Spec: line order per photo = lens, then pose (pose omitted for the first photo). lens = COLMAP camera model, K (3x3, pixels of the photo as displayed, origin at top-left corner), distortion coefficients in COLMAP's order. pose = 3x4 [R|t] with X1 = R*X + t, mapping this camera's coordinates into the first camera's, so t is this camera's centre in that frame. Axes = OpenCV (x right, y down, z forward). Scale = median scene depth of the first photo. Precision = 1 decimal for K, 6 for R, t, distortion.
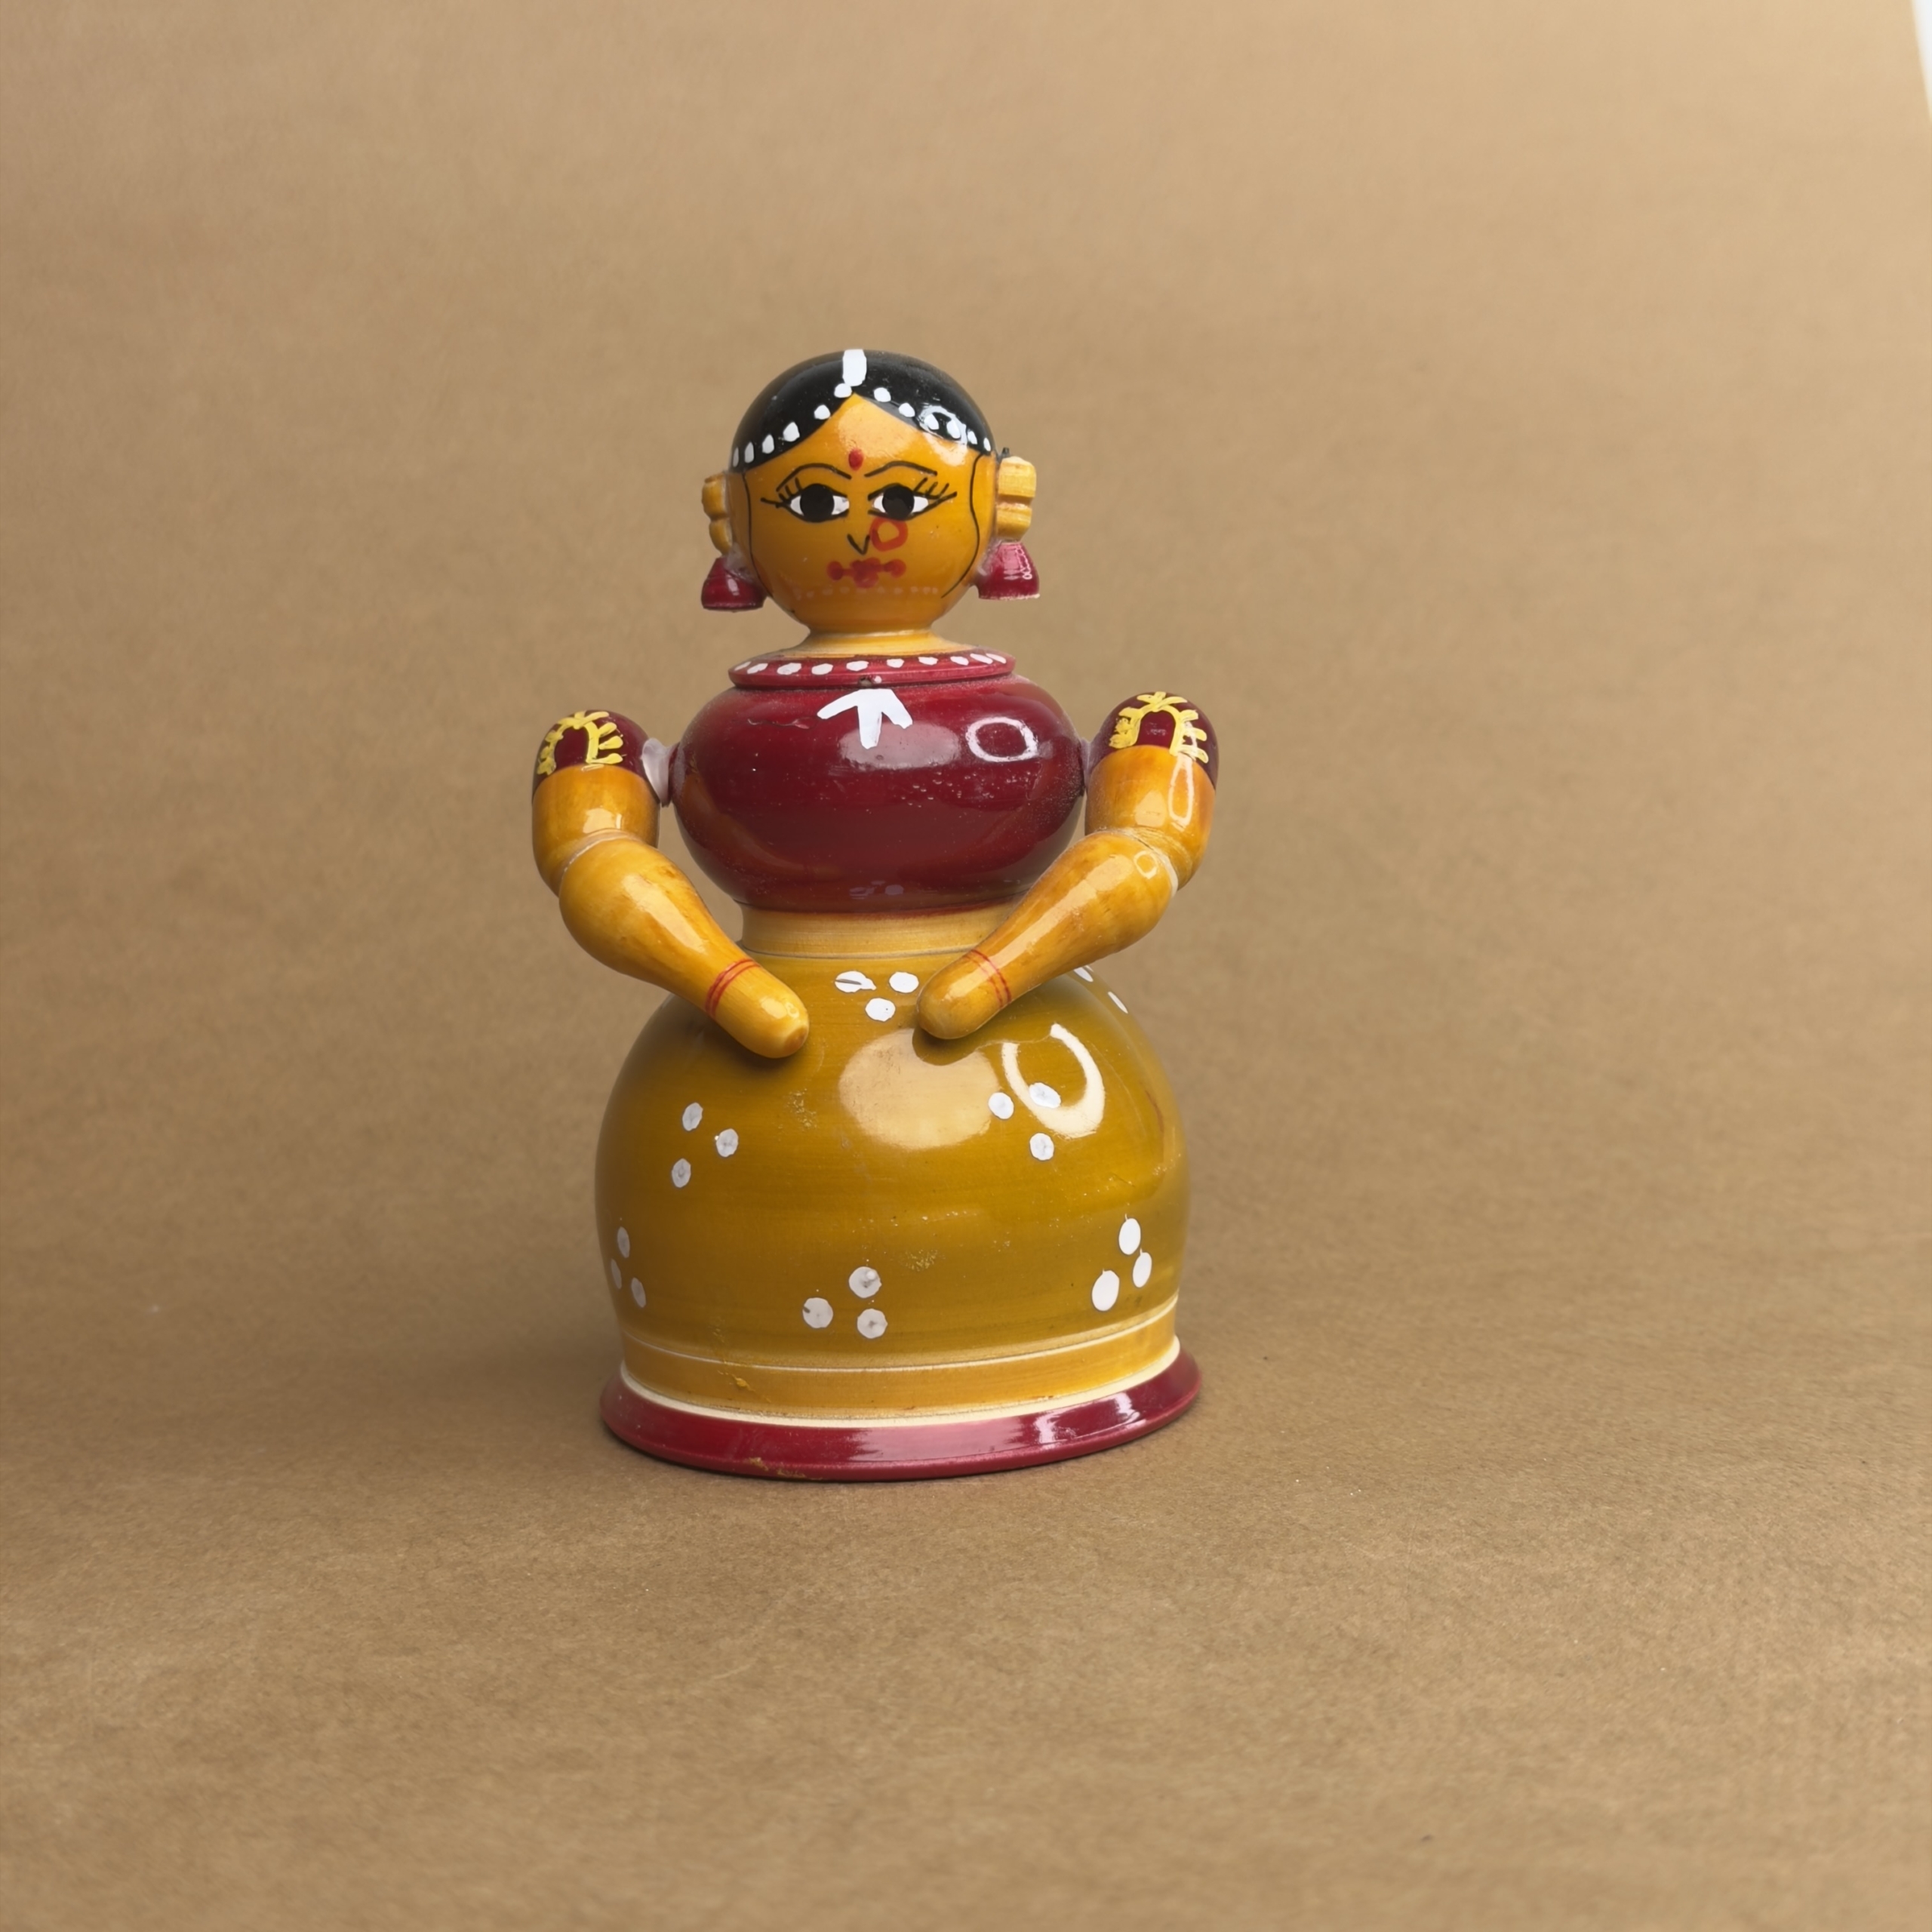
lens RADIAL K [[3668.6, 0, 1042.6], [0, 3668.6, 966.0], [0, 0, 1]] dist [0.195205, -0.345442]
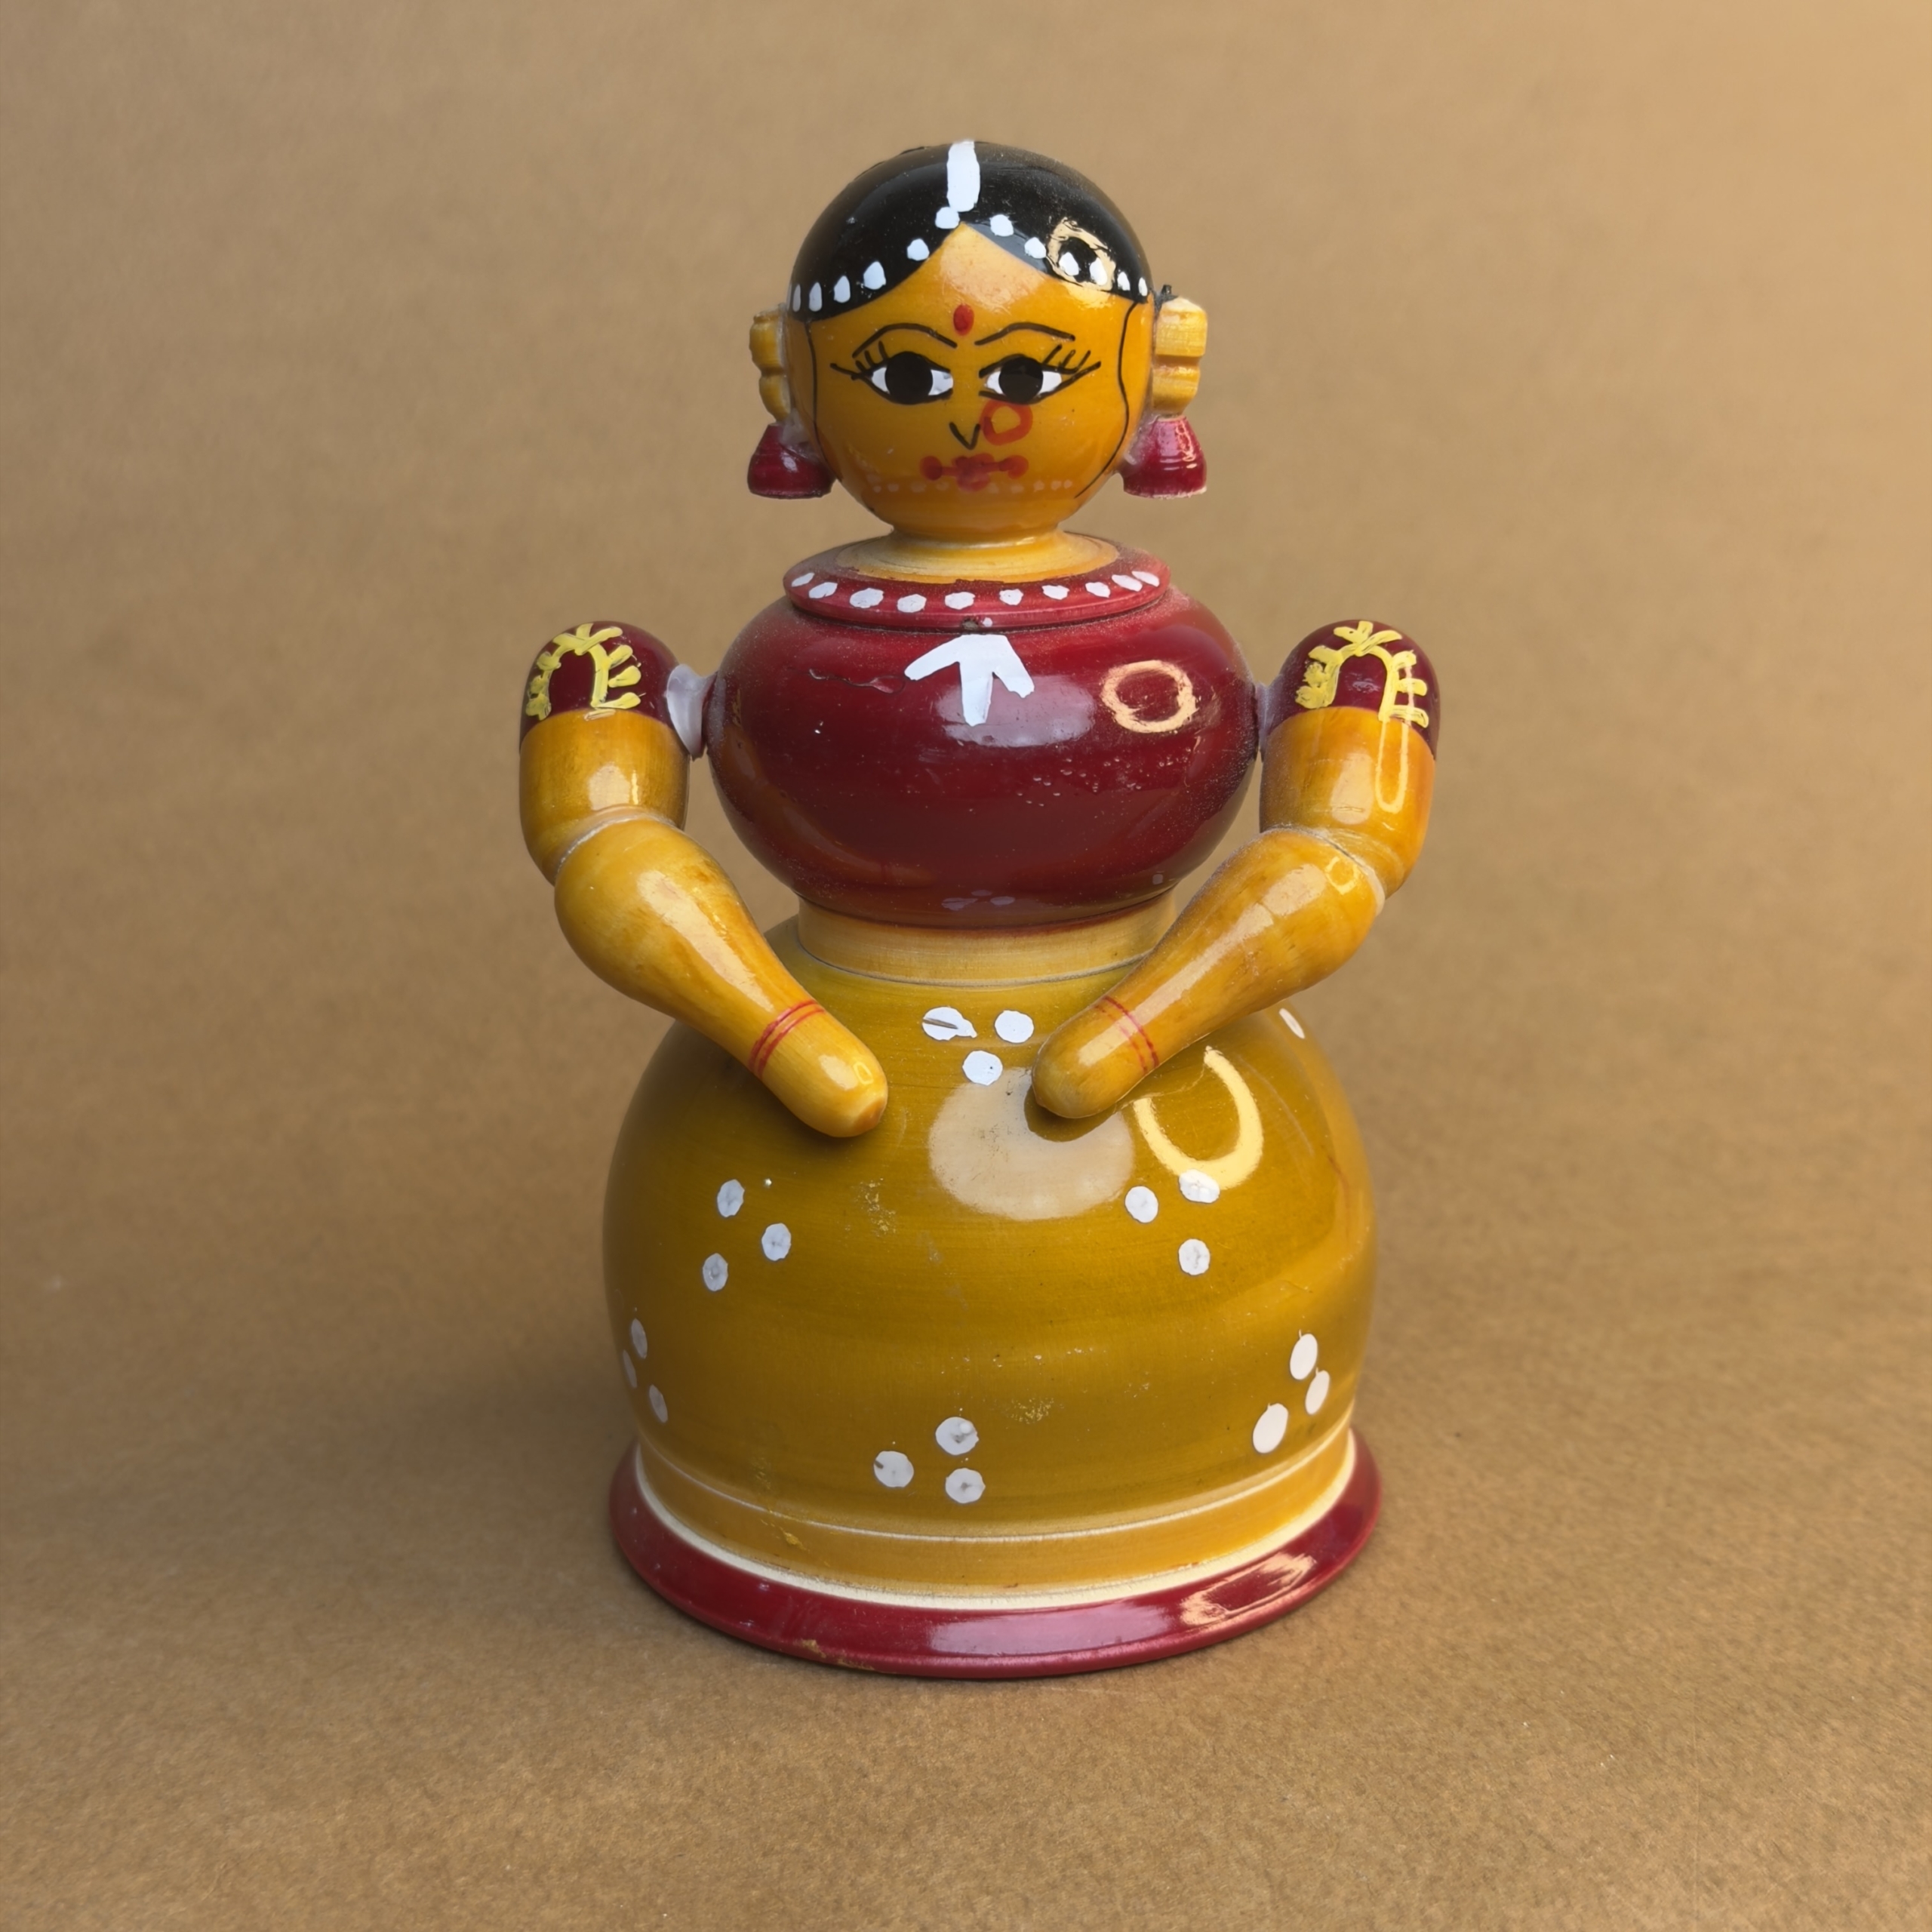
lens RADIAL K [[3668.6, 0, 1042.6], [0, 3668.6, 966.0], [0, 0, 1]] dist [0.195205, -0.345442]
pose [[0.999703, 0.023316, -0.007072, -0.027053], [-0.021779, 0.985258, 0.169682, -0.135158], [0.010924, -0.169478, 0.985473, 0.265568]]
